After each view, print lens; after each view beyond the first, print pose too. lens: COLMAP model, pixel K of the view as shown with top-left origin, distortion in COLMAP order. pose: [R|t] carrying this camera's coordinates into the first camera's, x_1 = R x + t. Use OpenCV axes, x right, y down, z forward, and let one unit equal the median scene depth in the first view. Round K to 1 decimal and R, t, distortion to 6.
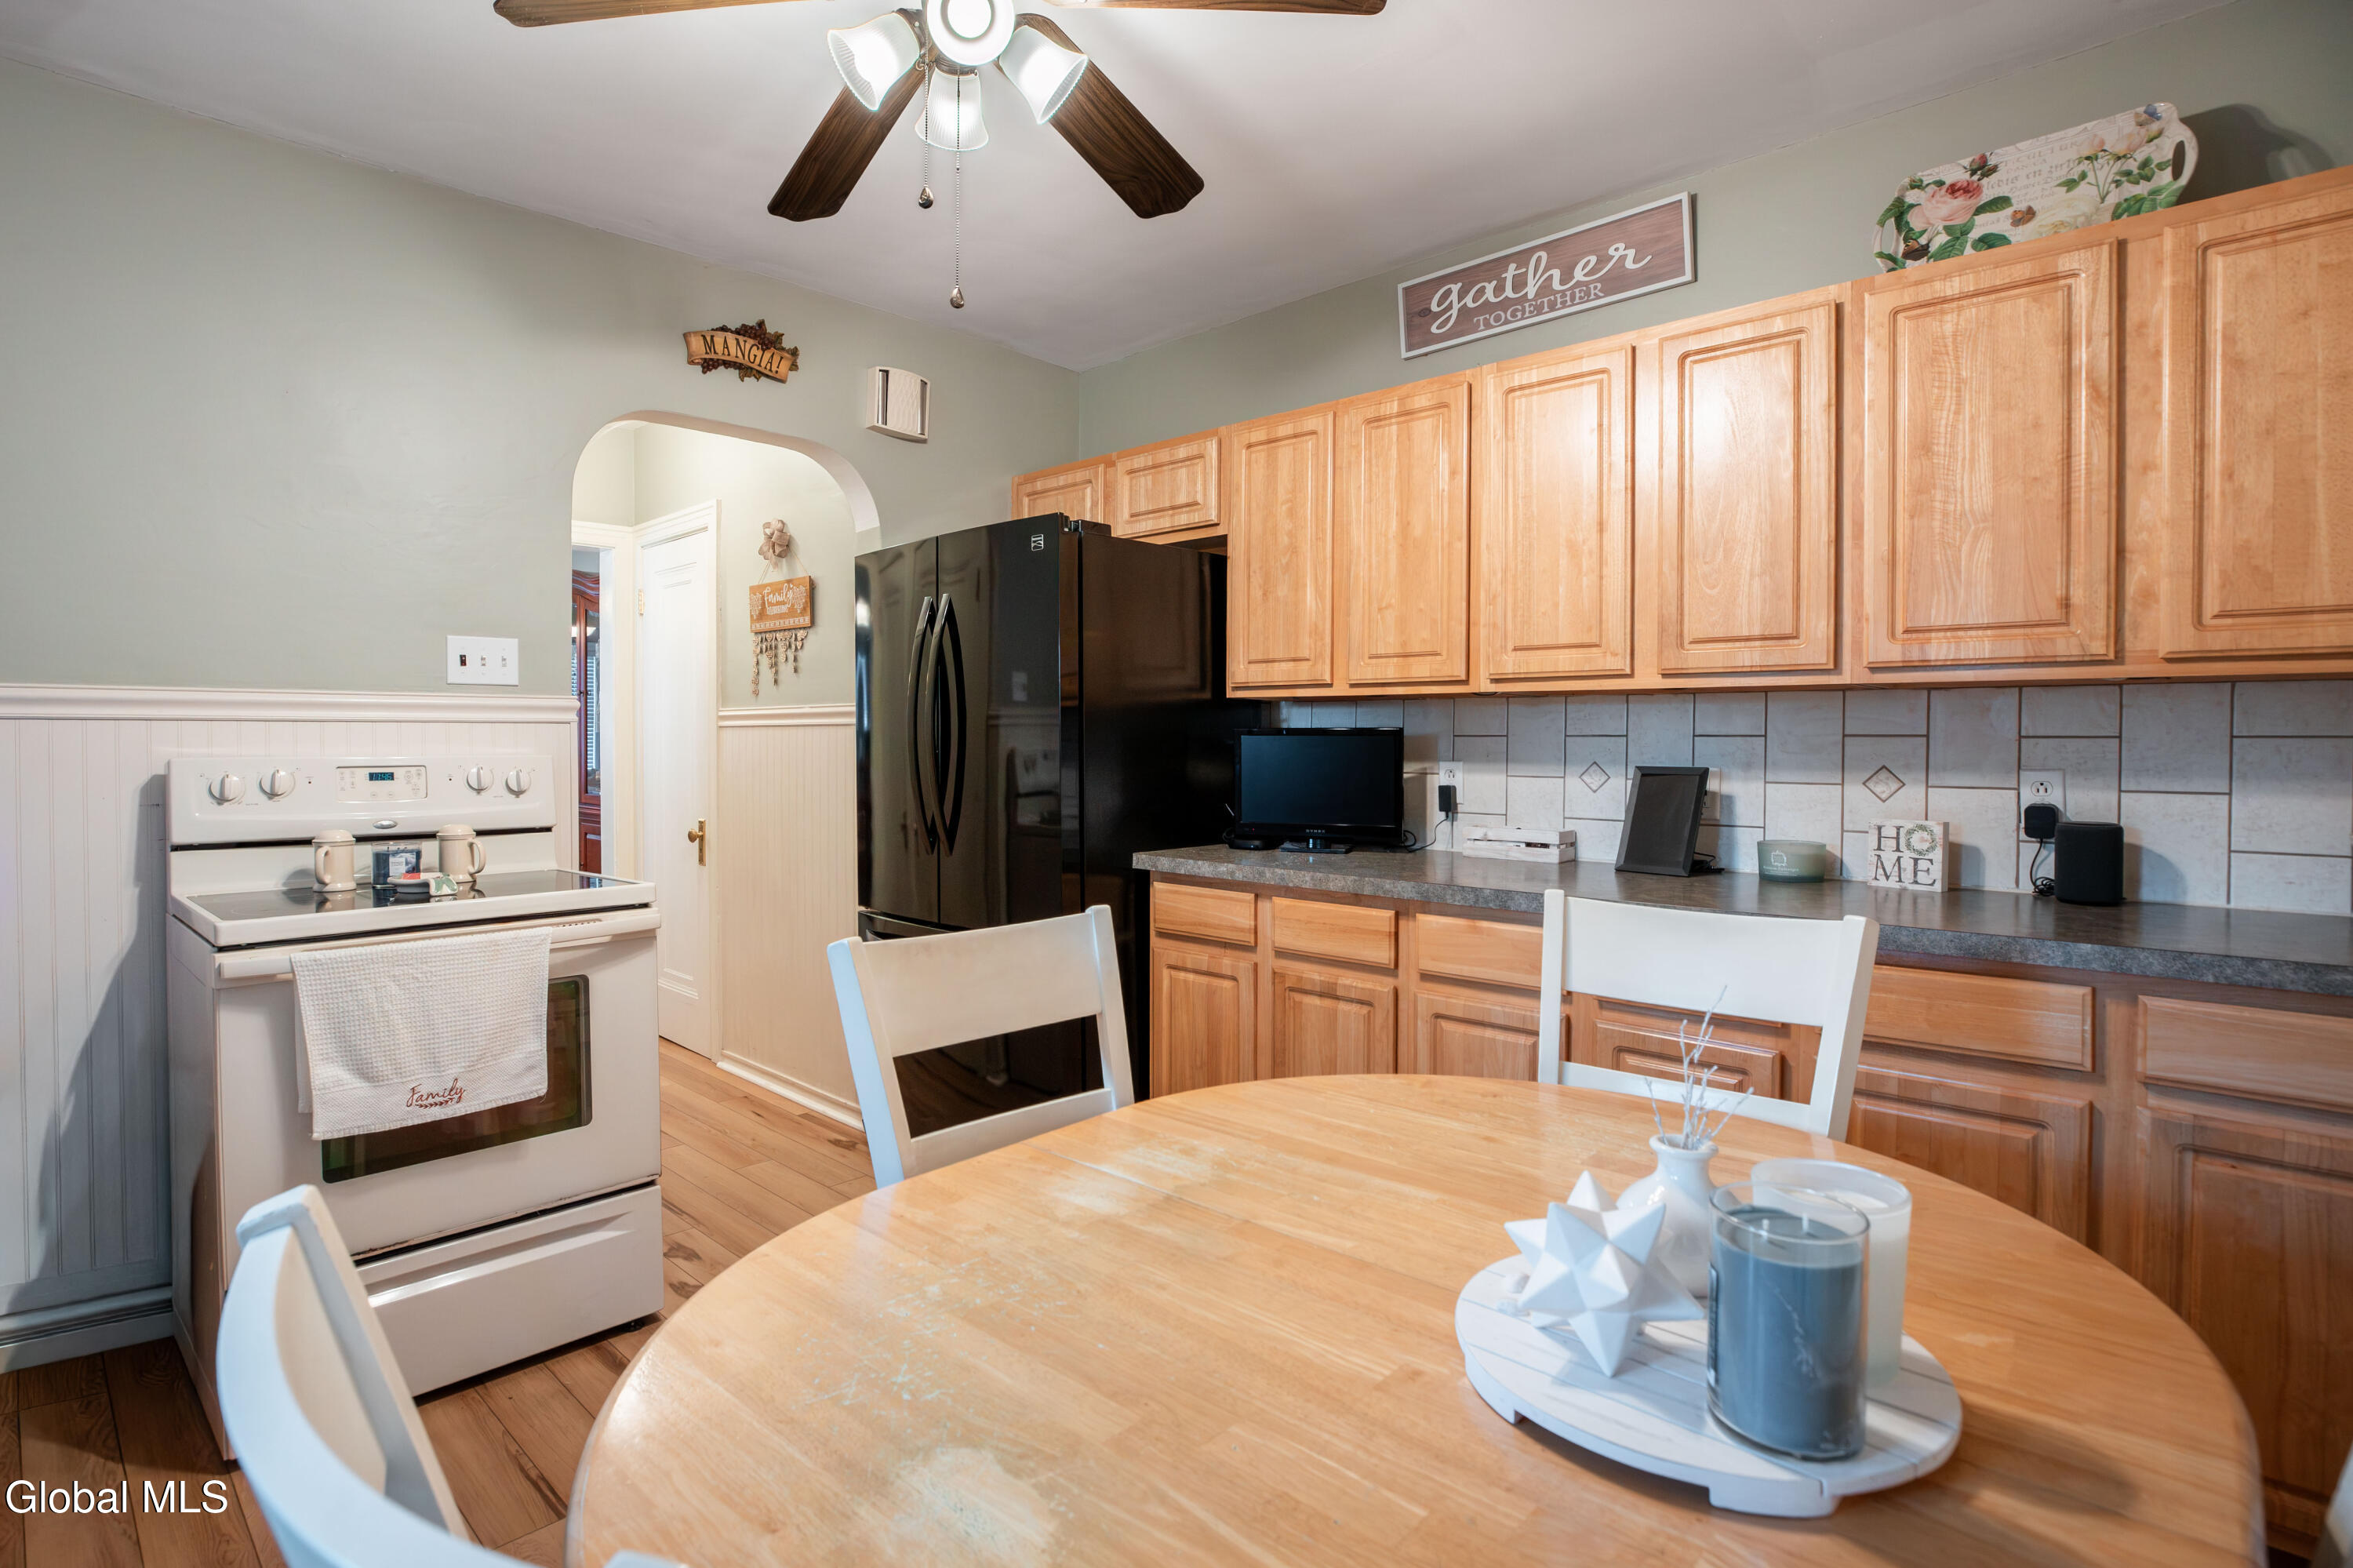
lens RADIAL K [[1122.7, 0, 1140.6], [0, 1122.7, 747.2], [0, 0, 1]] dist [-0.001824, 0.001299]
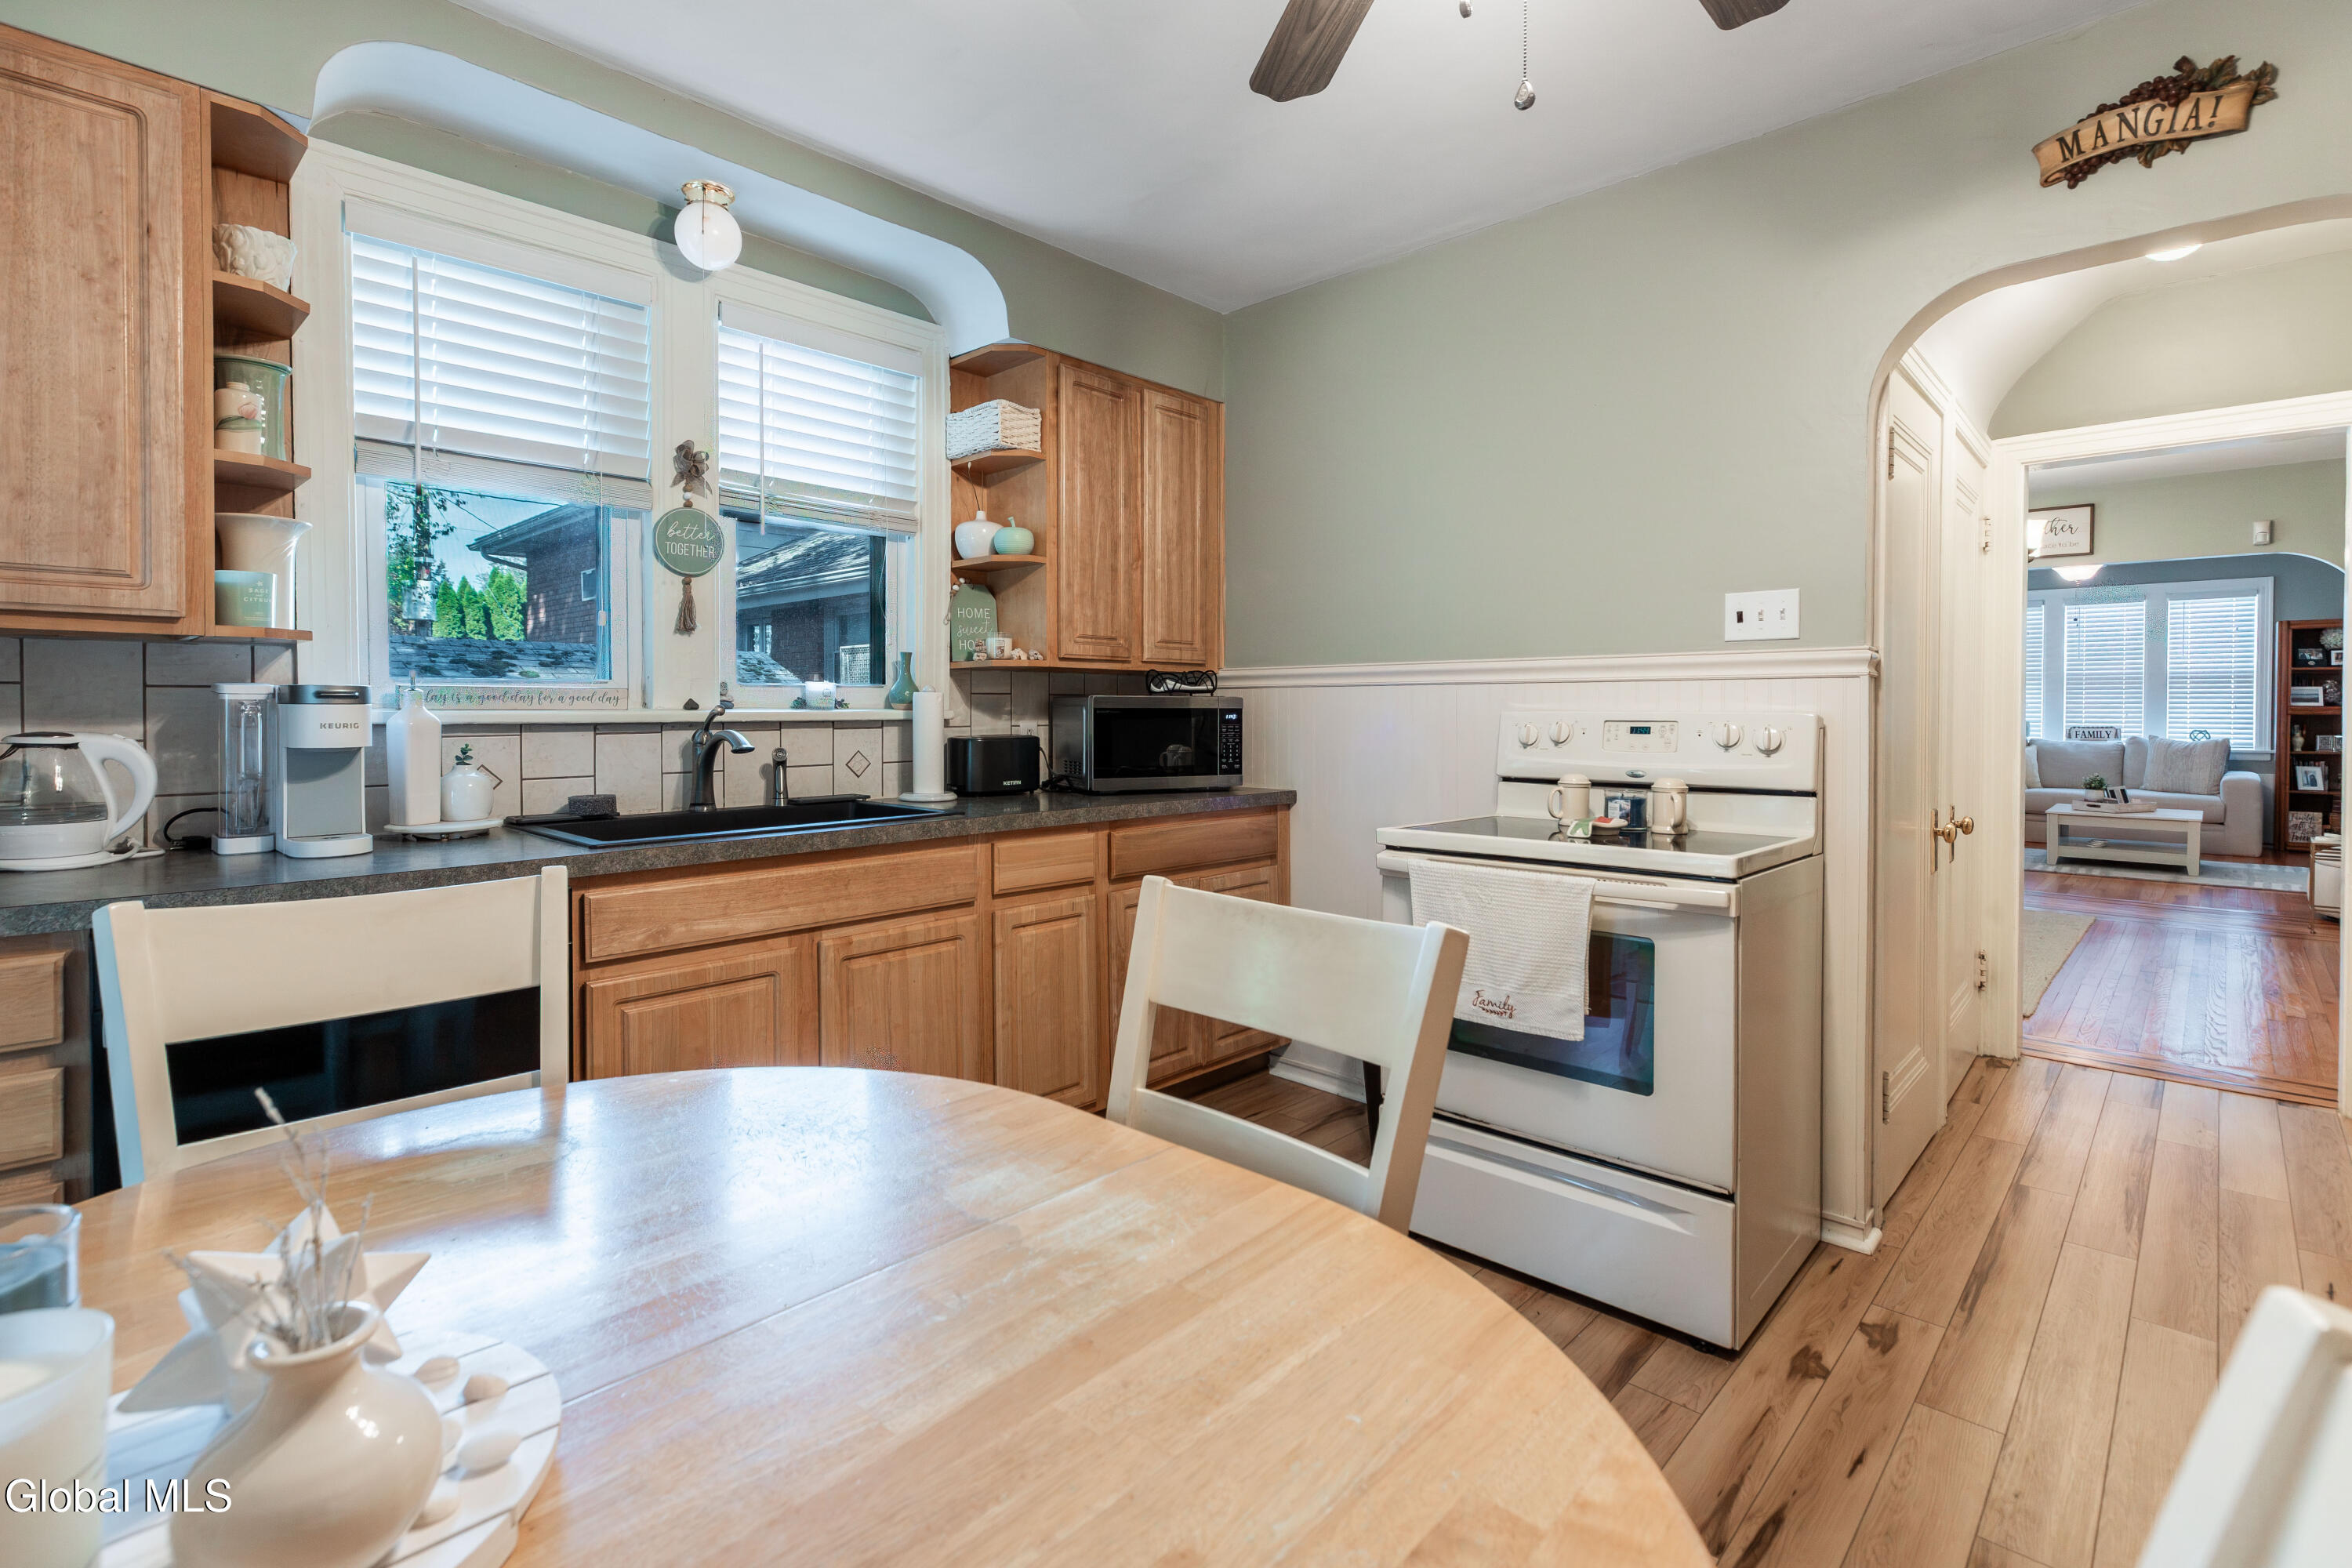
lens RADIAL K [[1122.2, 0, 1212.6], [0, 1122.2, 720.6], [0, 0, 1]] dist [-0.001824, 0.001299]
pose [[0.031122, 0.007298, -0.999489, 0.467214], [-0.010980, 0.999916, 0.006960, 0.015739], [0.999455, 0.010758, 0.031200, 0.630453]]
